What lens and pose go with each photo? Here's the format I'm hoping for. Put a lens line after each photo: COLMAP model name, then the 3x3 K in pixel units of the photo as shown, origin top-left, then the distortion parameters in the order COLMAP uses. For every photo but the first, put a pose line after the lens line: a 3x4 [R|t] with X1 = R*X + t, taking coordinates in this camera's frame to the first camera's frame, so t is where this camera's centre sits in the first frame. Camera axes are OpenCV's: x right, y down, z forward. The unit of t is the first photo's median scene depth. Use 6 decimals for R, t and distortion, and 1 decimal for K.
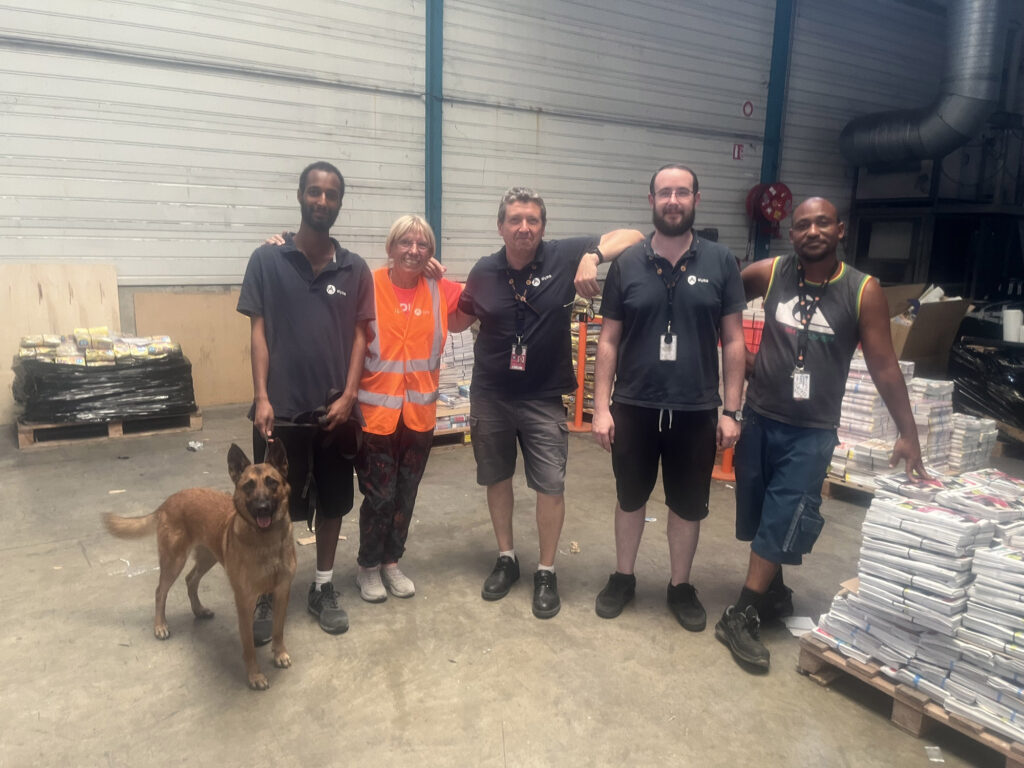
lens RADIAL K [[777.4, 0, 507.9], [0, 777.4, 383.5], [0, 0, 1]] dist [0.074849, -0.097714]
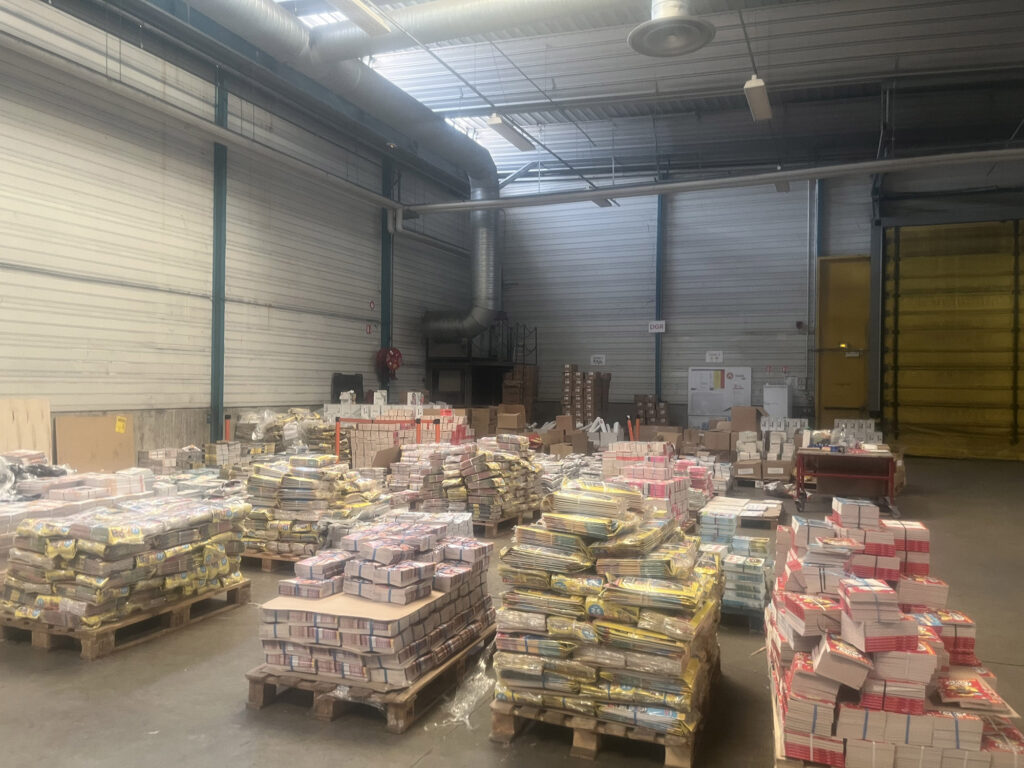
lens RADIAL K [[777.4, 0, 504.6], [0, 777.4, 383.0], [0, 0, 1]] dist [0.074849, -0.097714]
pose [[0.836819, -0.011027, 0.547368, -0.477052], [0.110572, 0.982598, -0.149249, 0.124547], [-0.536197, 0.185418, 0.823476, -0.641674]]
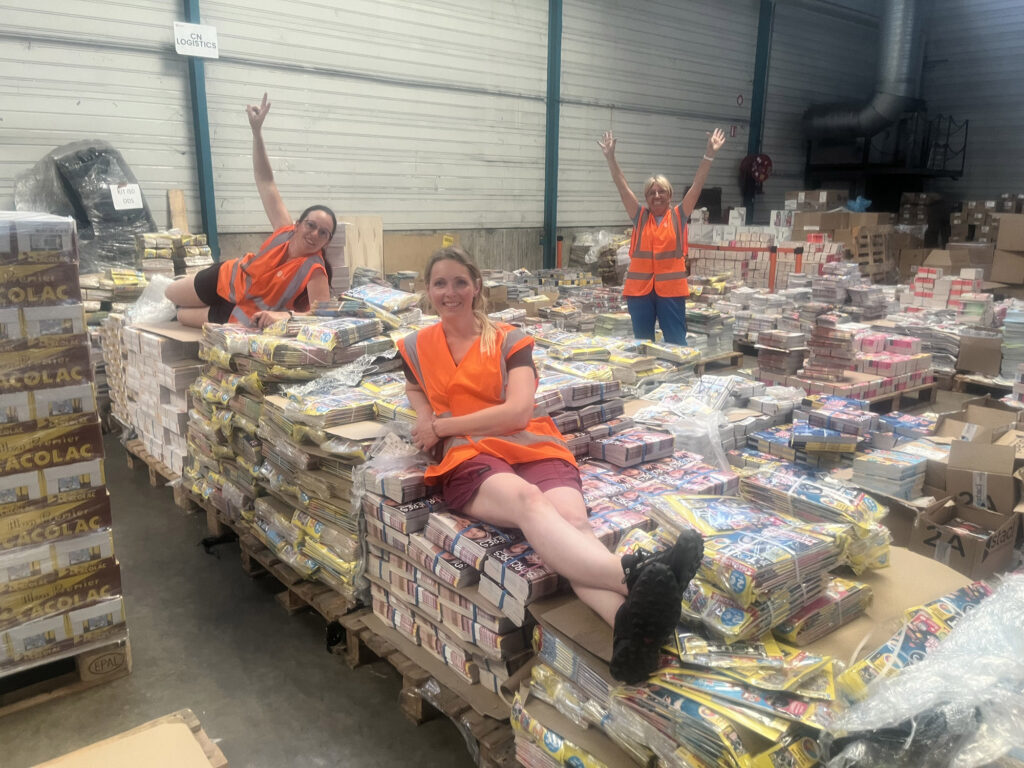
lens RADIAL K [[777.4, 0, 513.1], [0, 777.4, 382.9], [0, 0, 1]] dist [0.074849, -0.097714]
pose [[0.993580, -0.037903, 0.106594, -0.328763], [0.032816, 0.998256, 0.049073, 0.086792], [-0.108268, -0.045260, 0.993091, -0.455321]]
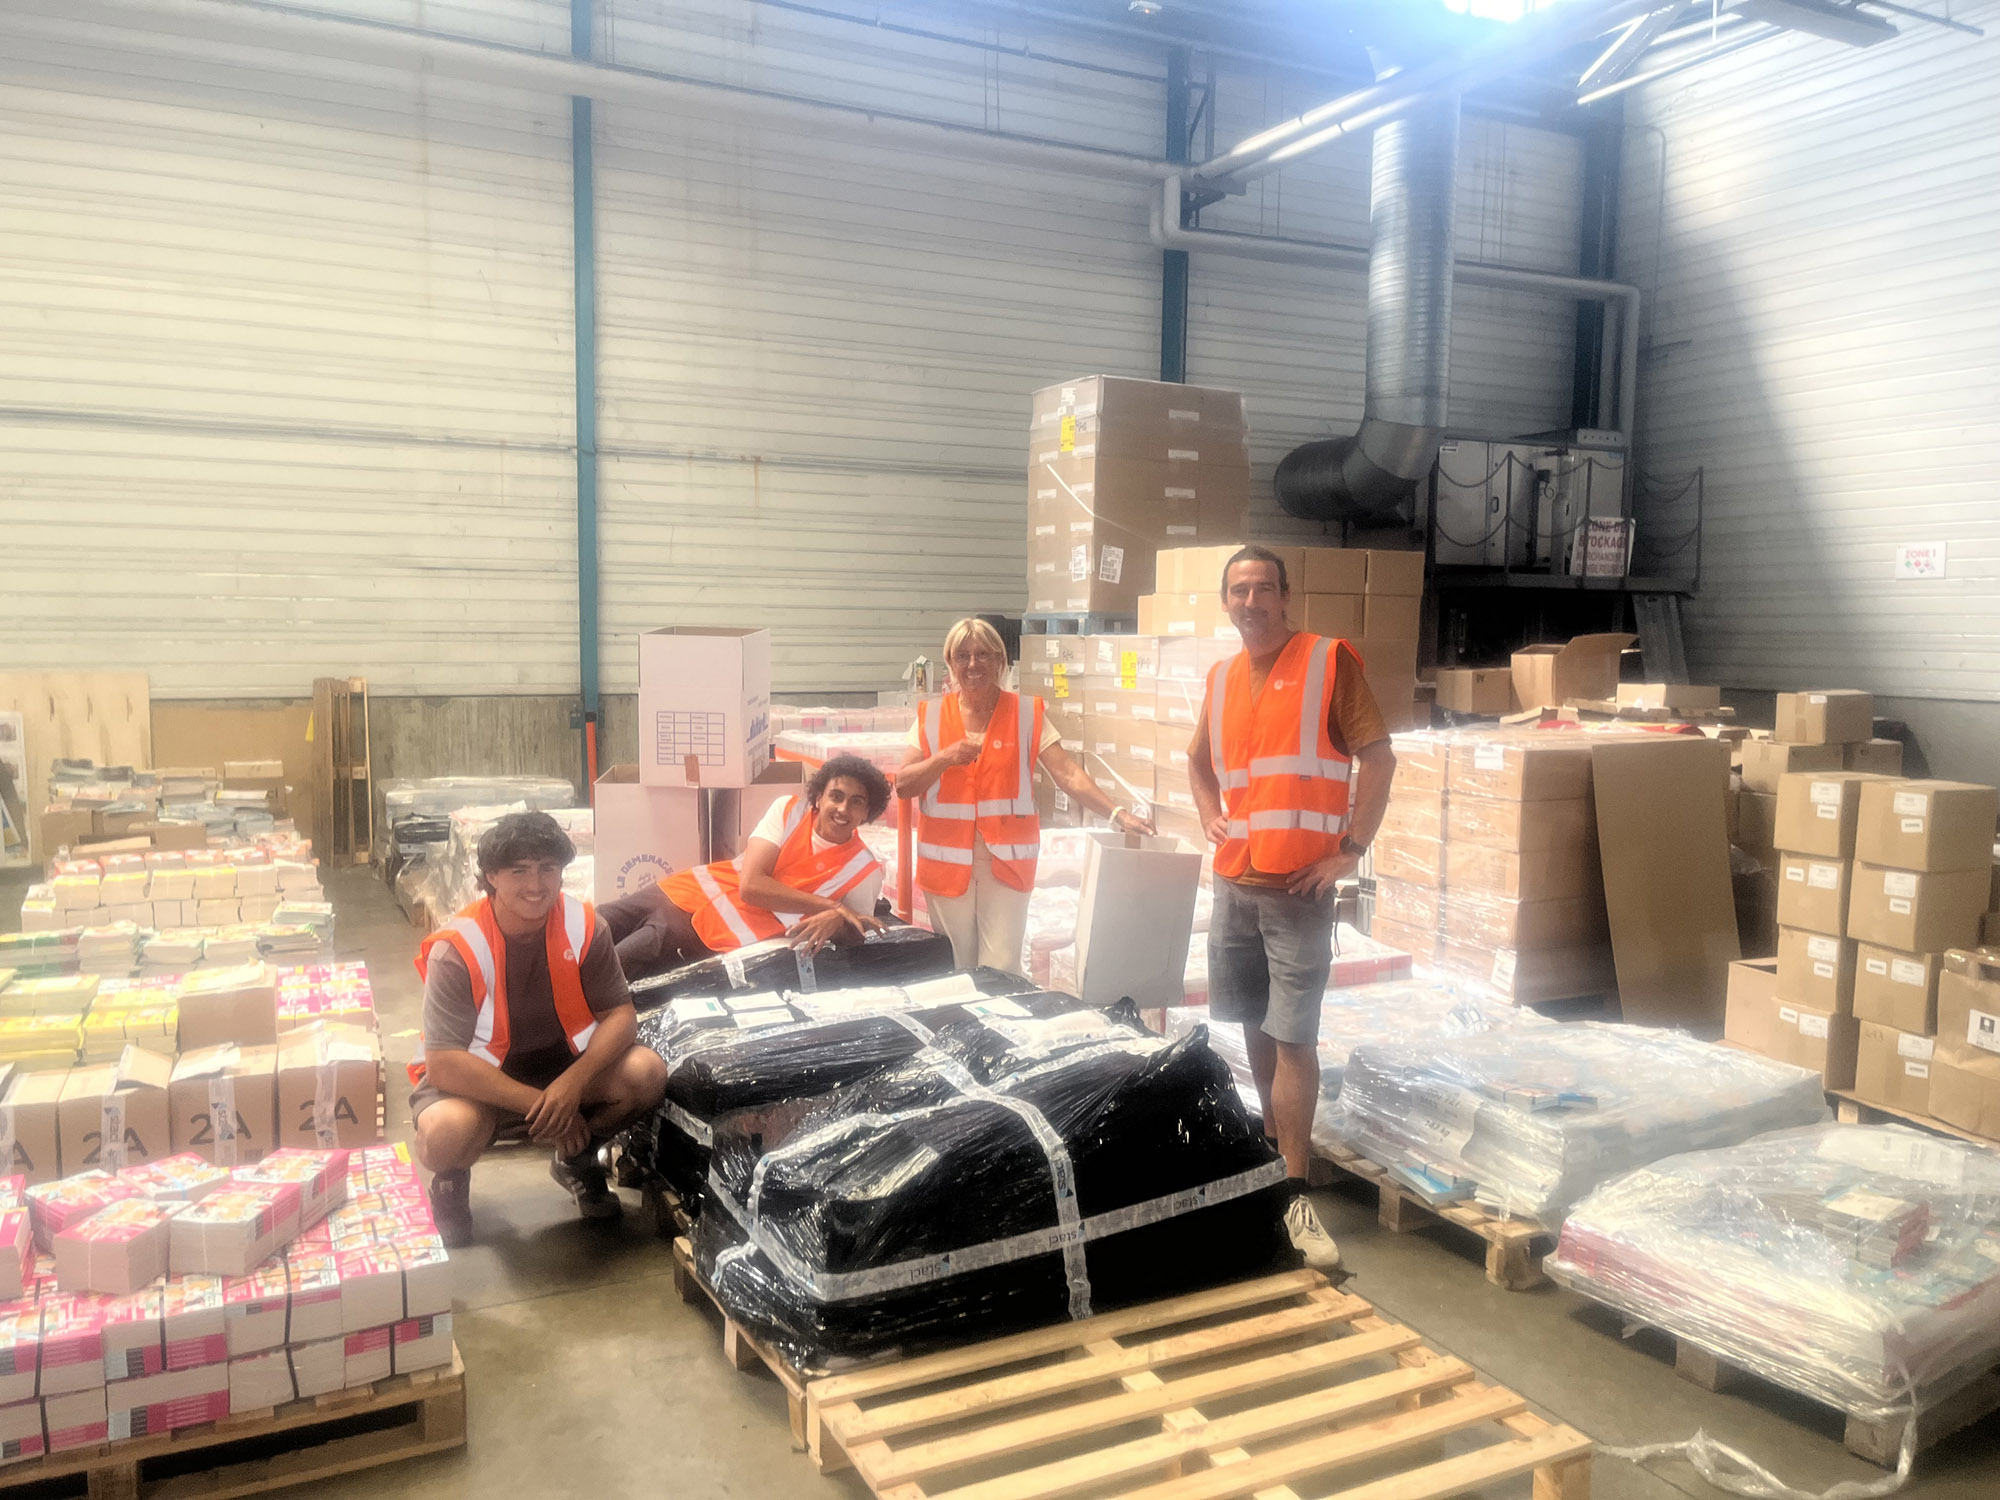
lens RADIAL K [[1439.7, 0, 976.5], [0, 1439.7, 747.8], [0, 0, 1]] dist [0.034047, -0.031703]
pose [[0.989619, -0.000989, -0.143711, 0.450764], [-0.014006, 0.994553, -0.103290, 0.052815], [0.143031, 0.104230, 0.984215, -0.265270]]
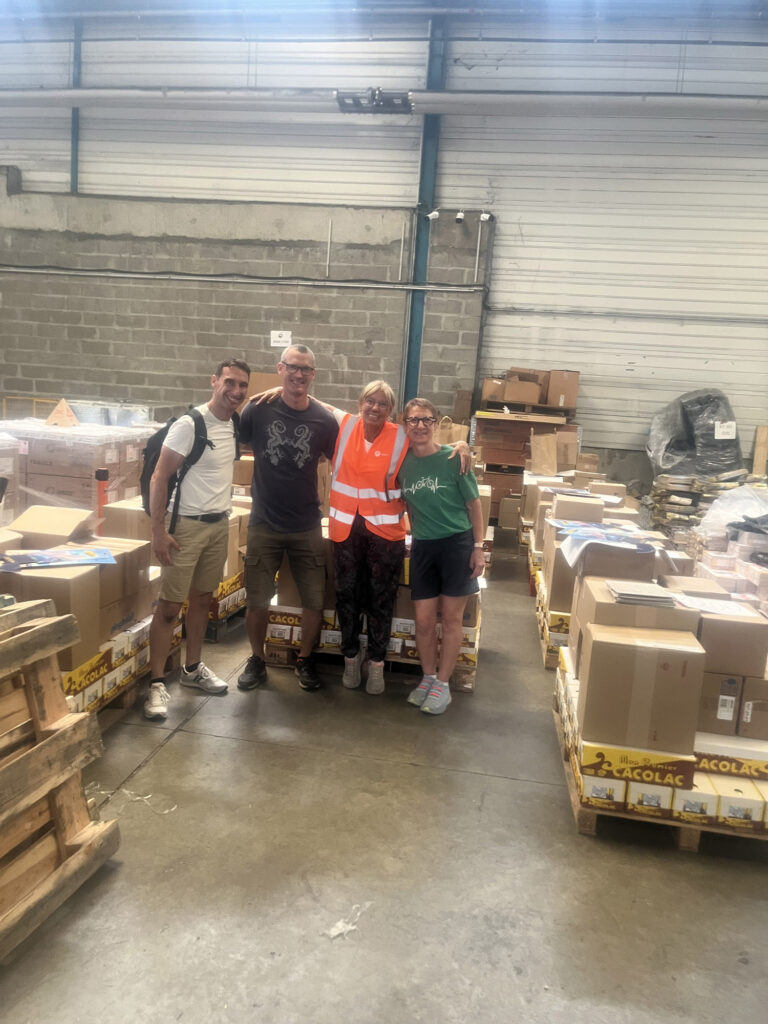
lens RADIAL K [[777.4, 0, 389.3], [0, 777.4, 505.4], [0, 0, 1]] dist [0.074849, -0.097714]
pose [[0.740650, 0.121945, -0.660733, -0.229692], [-0.177337, 0.984000, -0.017180, 0.132737], [0.648066, 0.129896, 0.750425, -0.741587]]
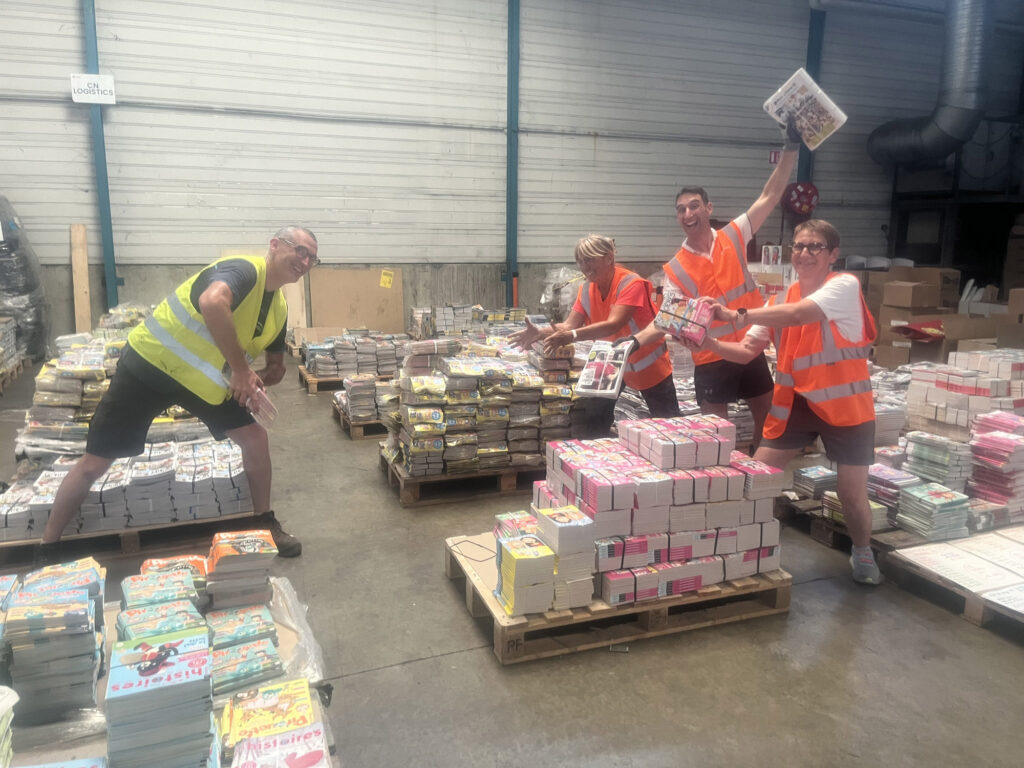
lens RADIAL K [[777.4, 0, 515.7], [0, 777.4, 371.1], [0, 0, 1]] dist [0.074849, -0.097714]
pose [[0.979906, 0.019036, -0.198549, 0.186670], [-0.022294, 0.999651, -0.014188, 0.080226], [0.198210, 0.018329, 0.979988, -0.341215]]
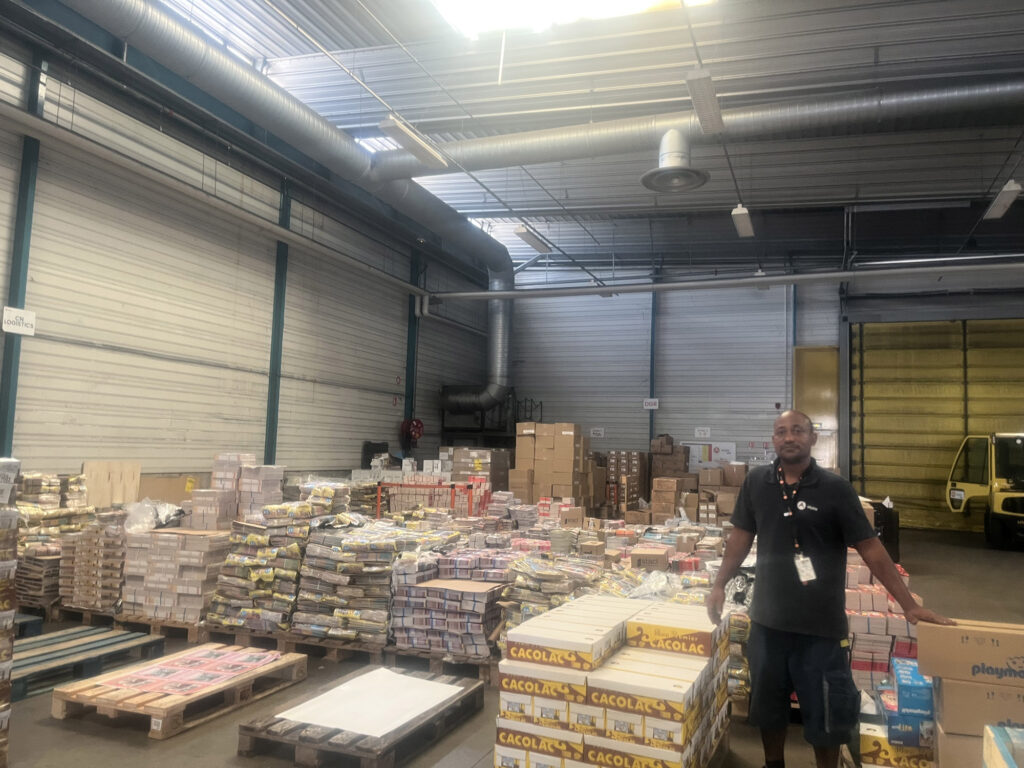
lens RADIAL K [[777.4, 0, 520.5], [0, 777.4, 392.4], [0, 0, 1]] dist [0.074849, -0.097714]
pose [[0.812838, 0.047165, 0.580578, -0.676815], [0.097612, 0.971593, -0.215591, 0.138401], [-0.574253, 0.231911, 0.785144, -0.787991]]
